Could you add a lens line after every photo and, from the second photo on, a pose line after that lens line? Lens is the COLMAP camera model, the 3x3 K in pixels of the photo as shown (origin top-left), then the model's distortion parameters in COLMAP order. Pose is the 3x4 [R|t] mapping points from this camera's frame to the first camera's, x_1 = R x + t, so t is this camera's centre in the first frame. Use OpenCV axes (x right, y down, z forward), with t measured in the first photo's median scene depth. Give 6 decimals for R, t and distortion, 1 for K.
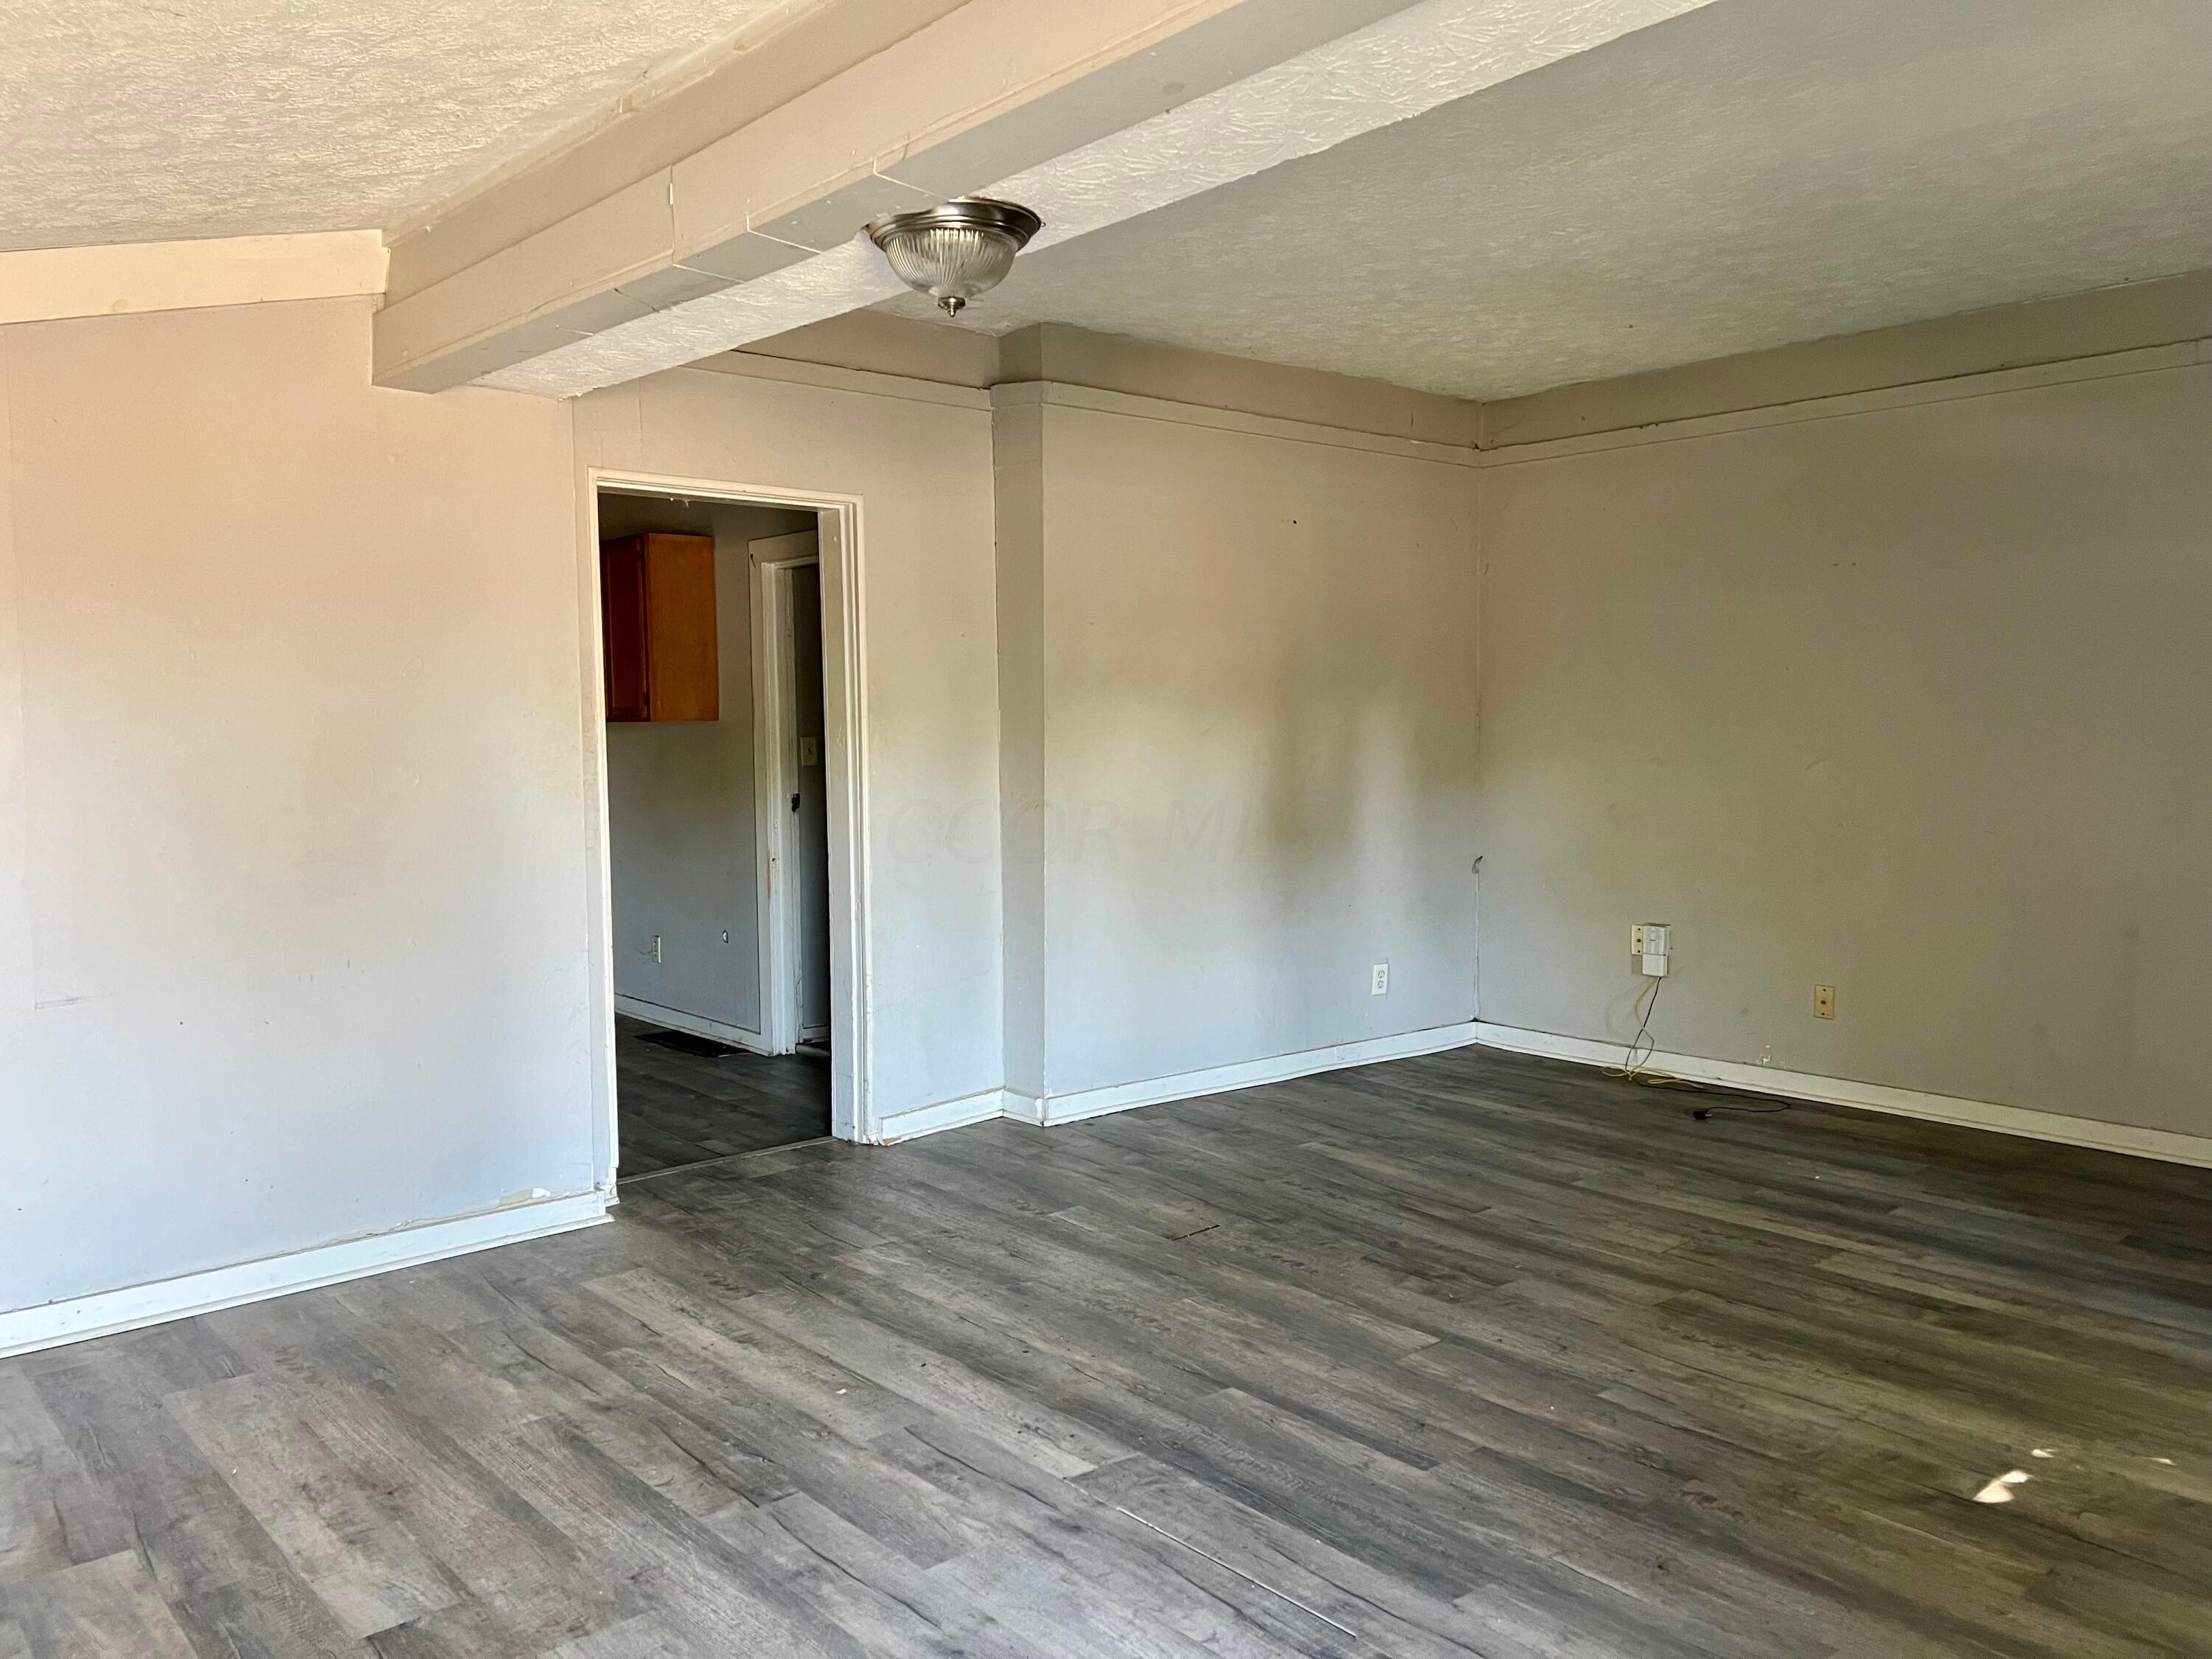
lens RADIAL K [[1662.8, 0, 1094.5], [0, 1662.8, 819.3], [0, 0, 1]] dist [0.059913, -0.072472]
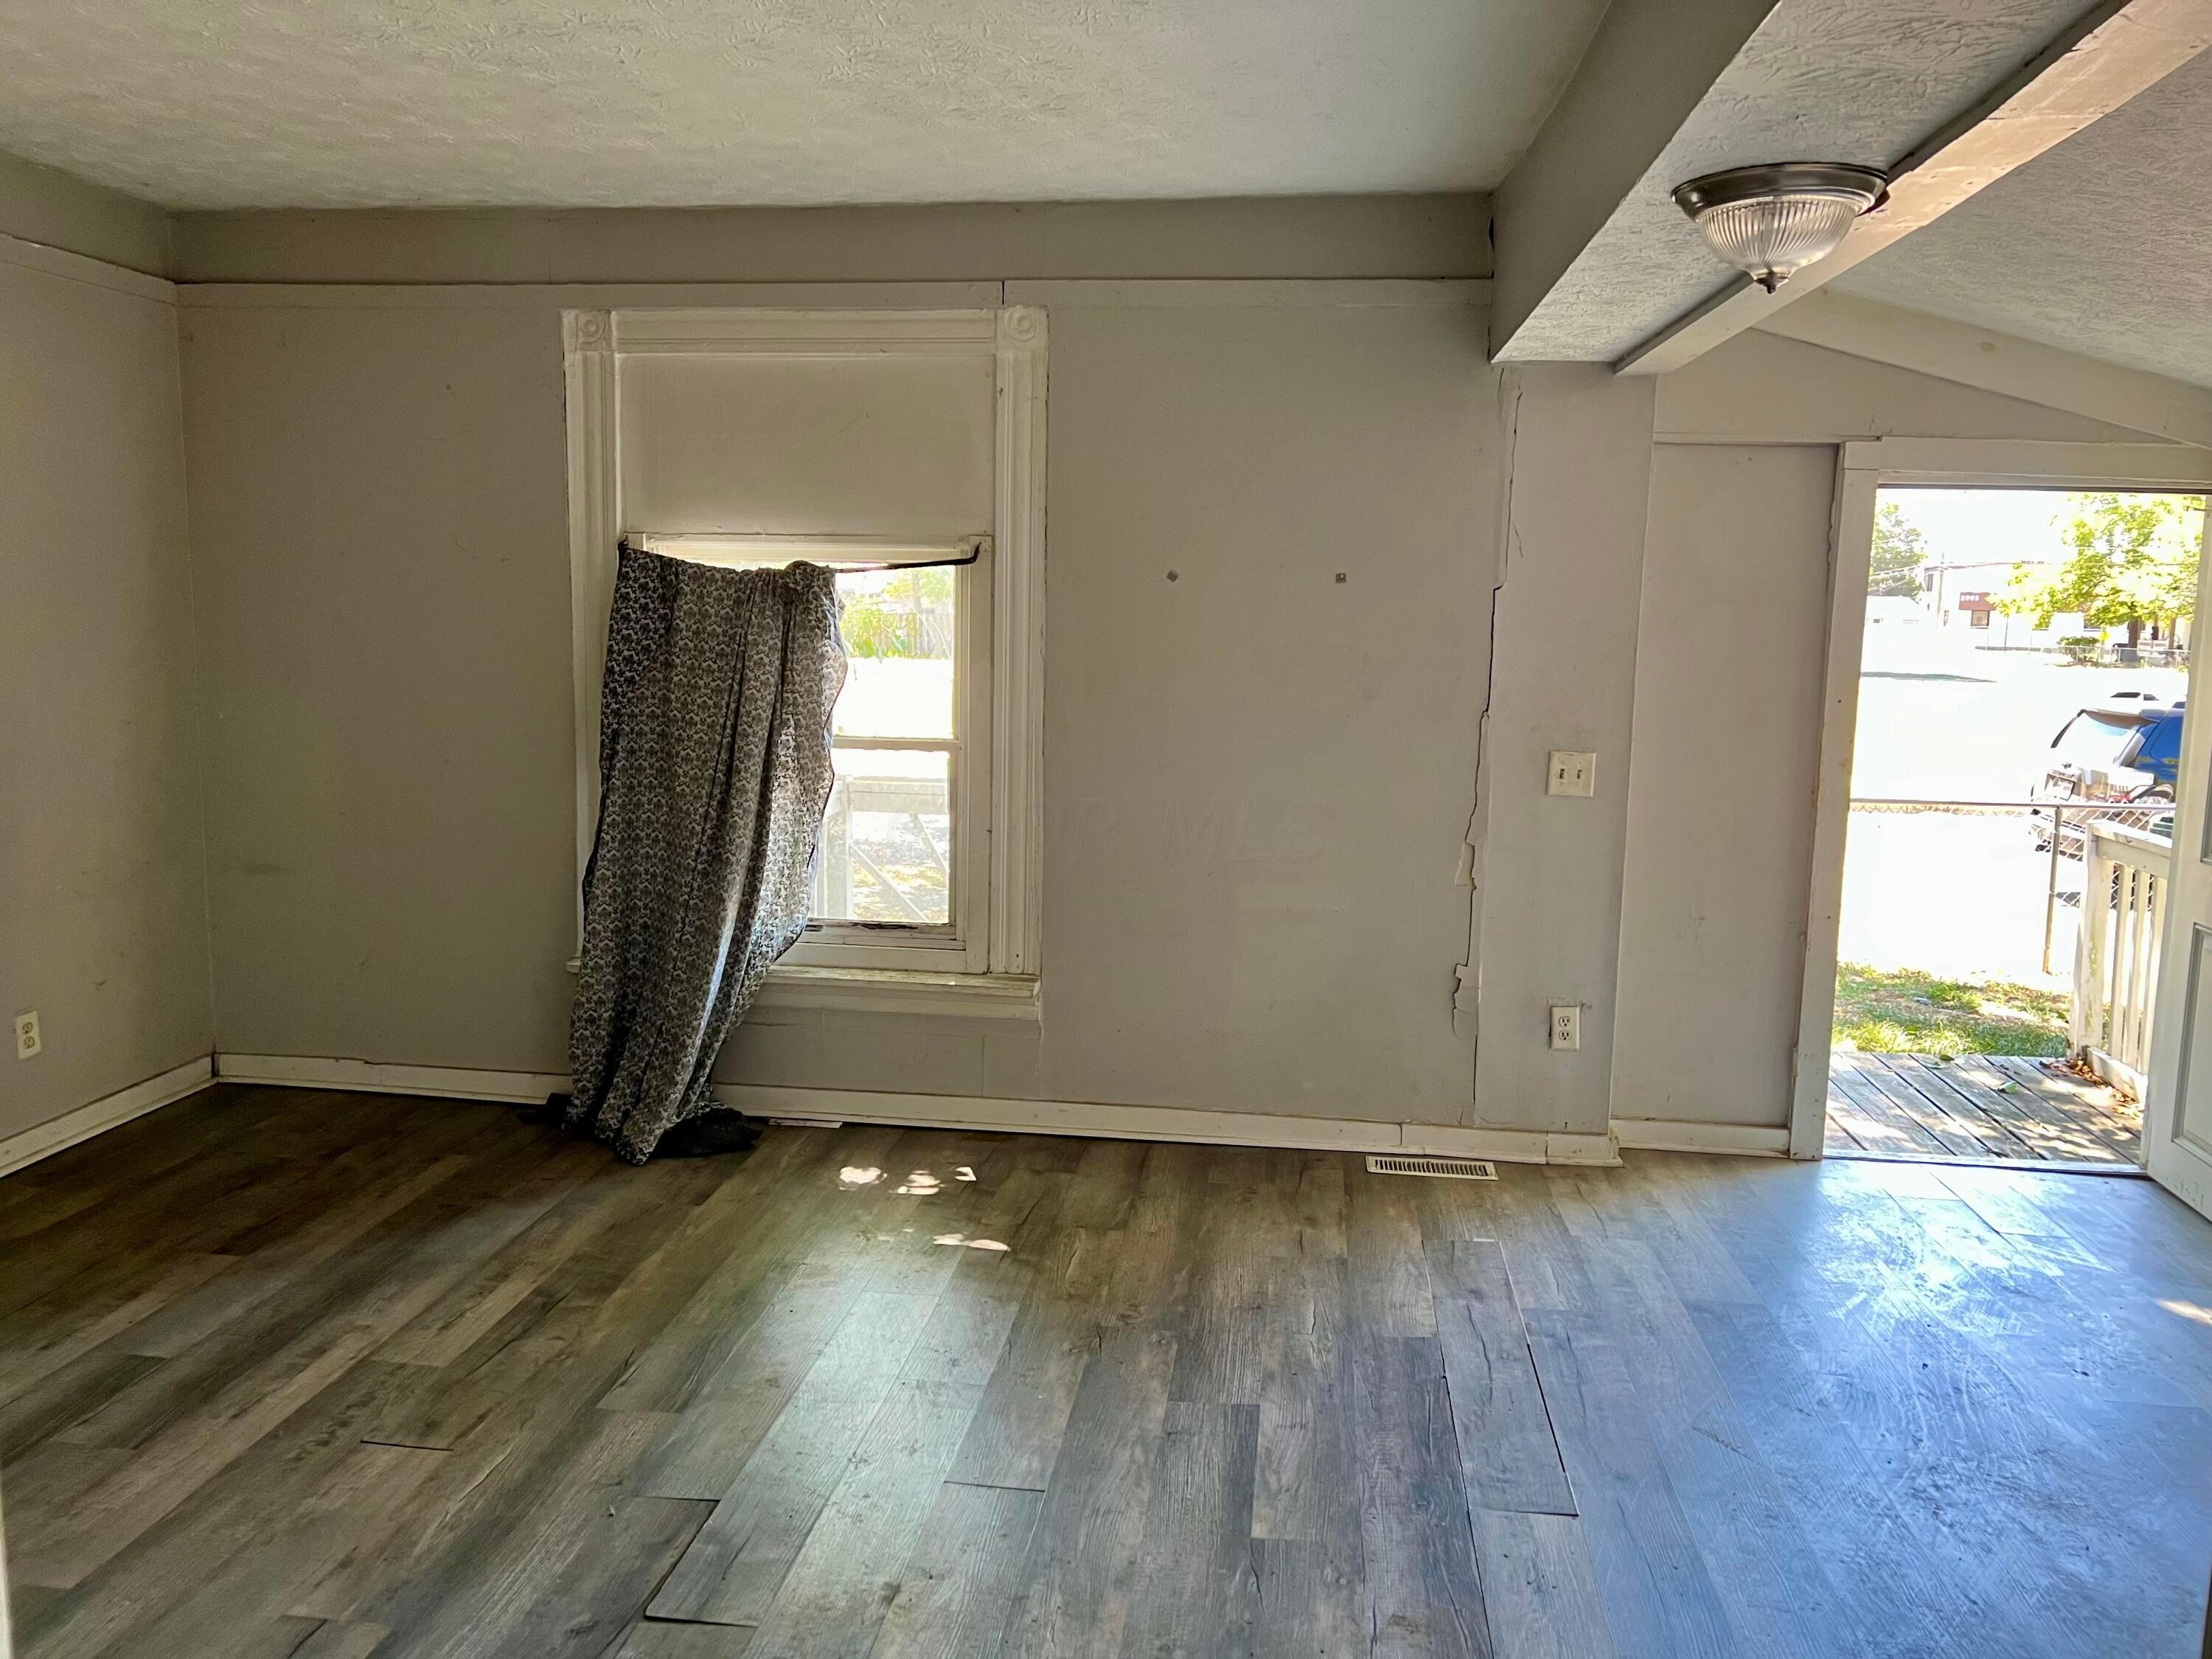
lens RADIAL K [[1668.9, 0, 1100.9], [0, 1668.9, 809.0], [0, 0, 1]] dist [0.066921, -0.090626]
pose [[-0.660838, -0.101756, 0.743599, -0.377152], [0.033347, 0.985807, 0.164535, -0.129487], [-0.749787, 0.133528, -0.648066, 1.294832]]
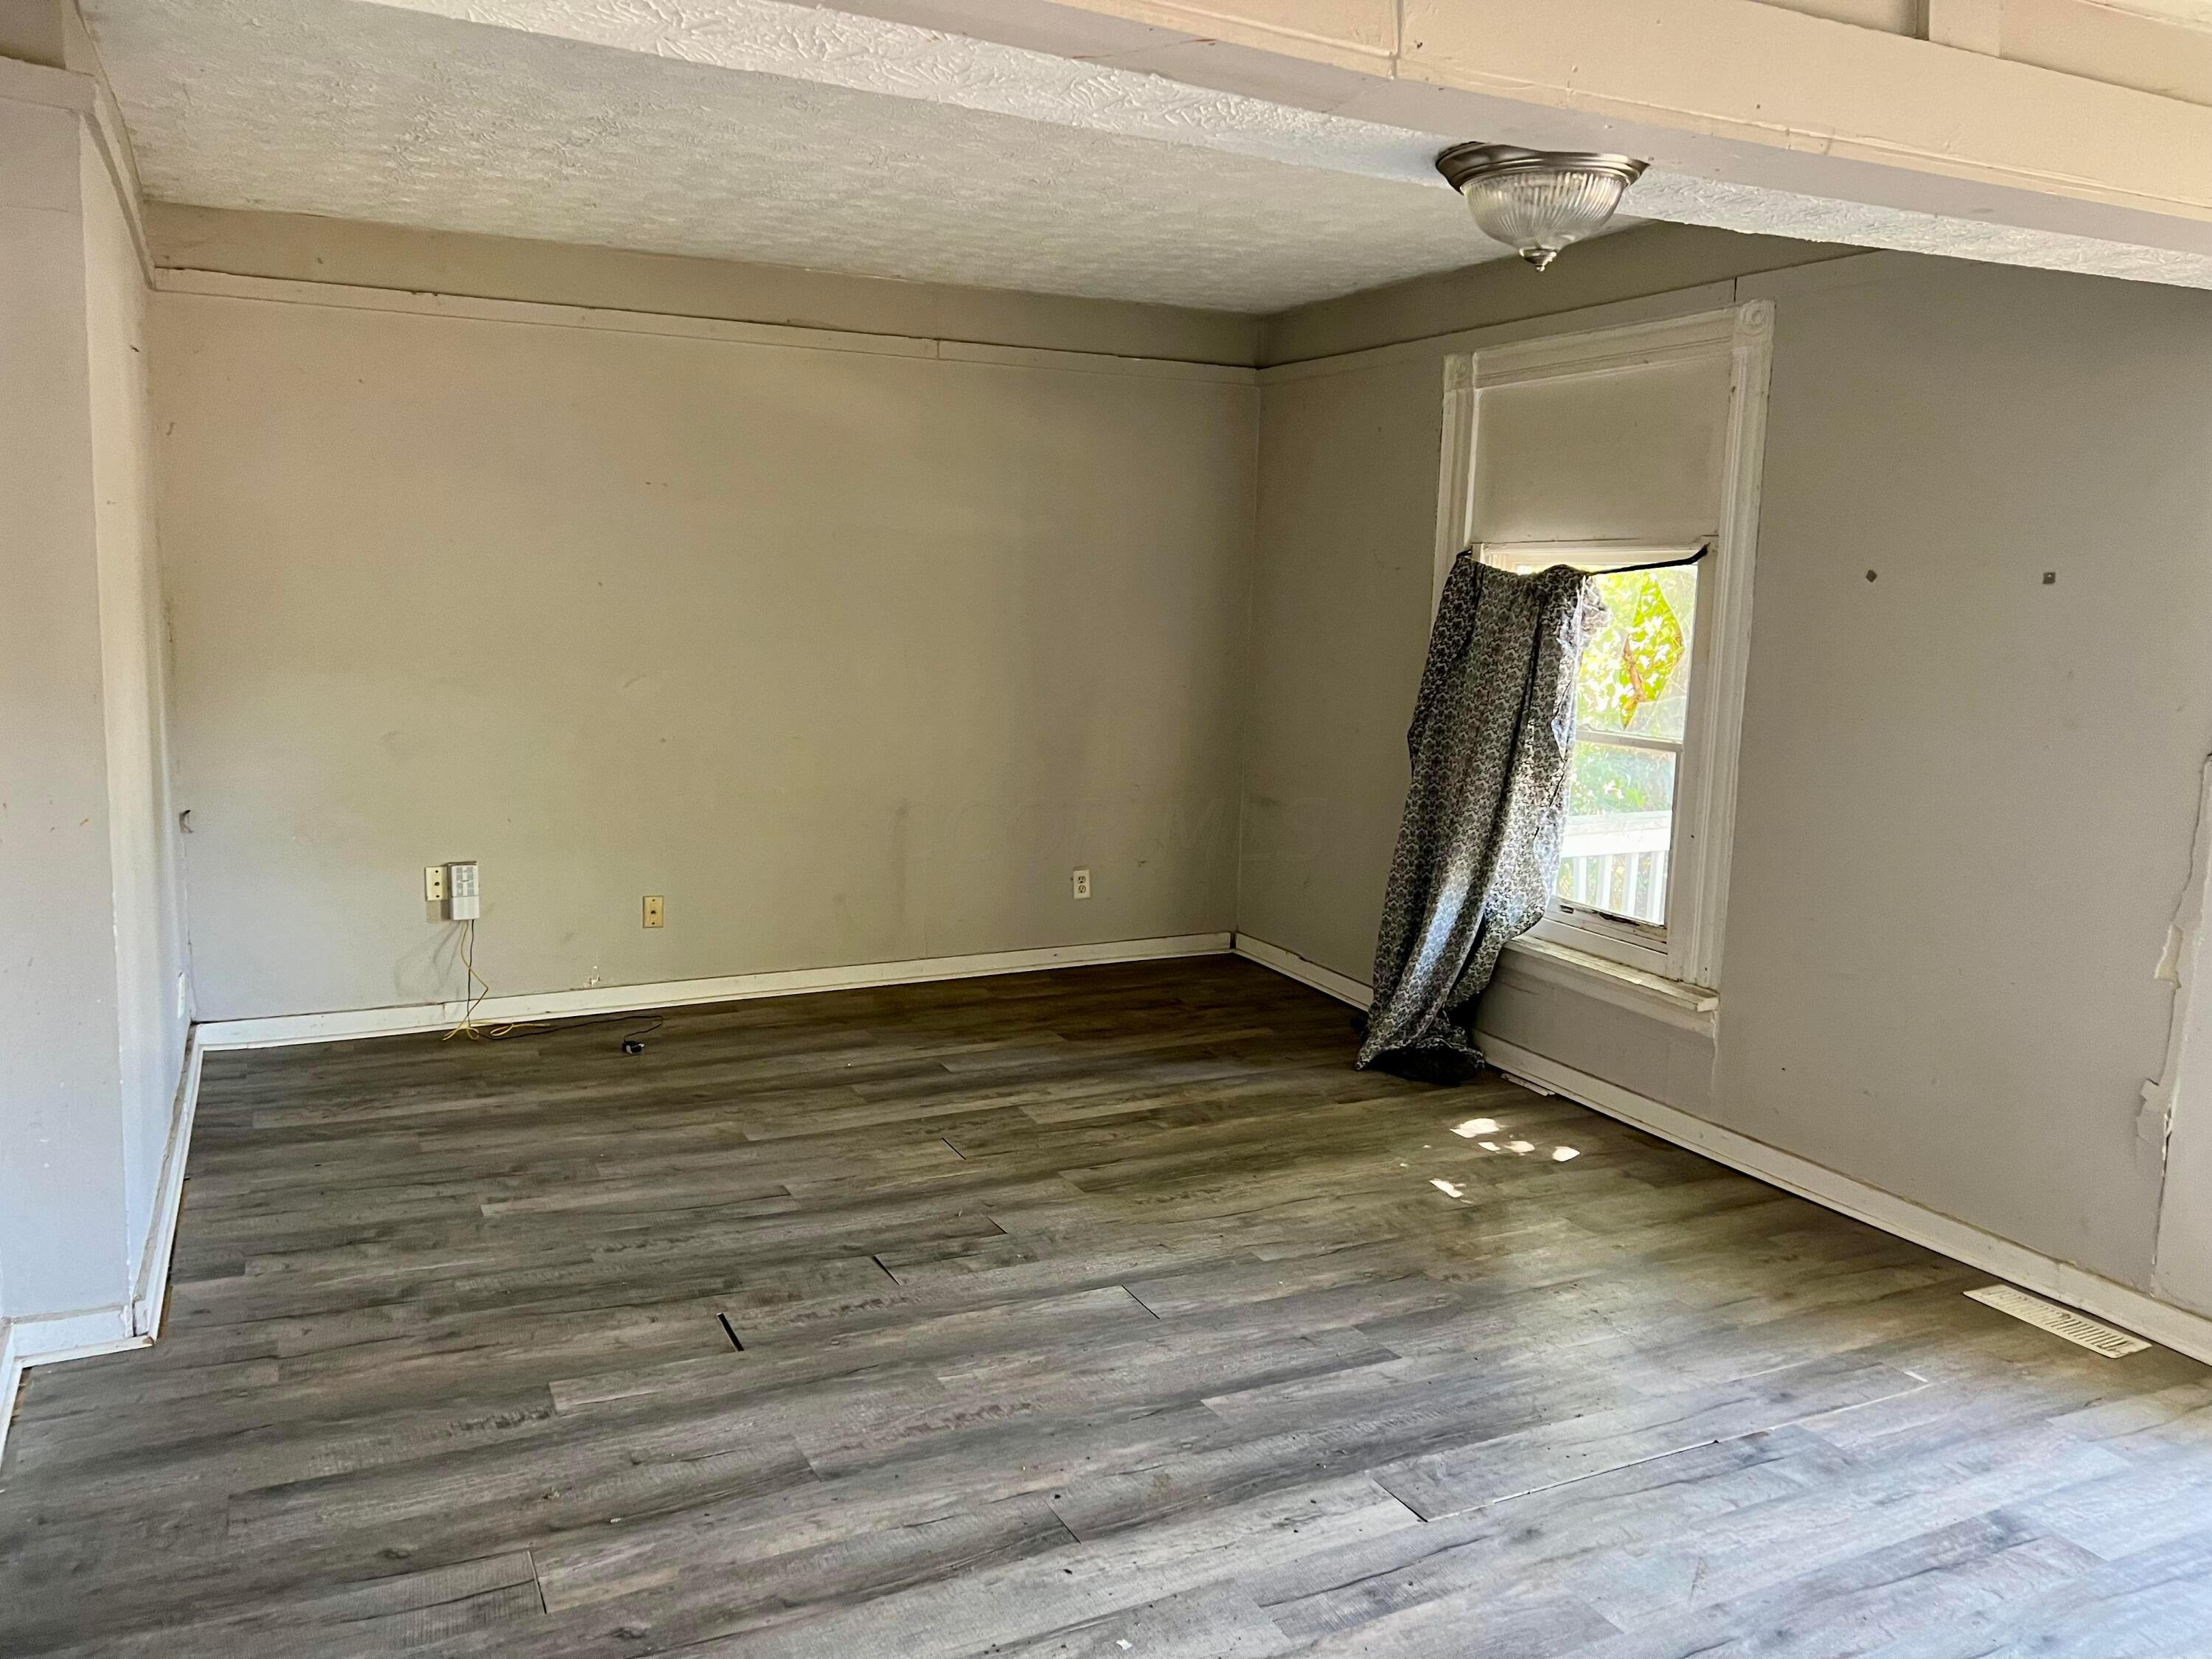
lens RADIAL K [[1662.8, 0, 1094.5], [0, 1662.8, 819.3], [0, 0, 1]] dist [0.059913, -0.072472]
pose [[0.259274, -0.130419, 0.956958, -0.678026], [0.036148, 0.991457, 0.125327, -0.095511], [-0.965127, 0.002098, 0.261773, 0.675124]]
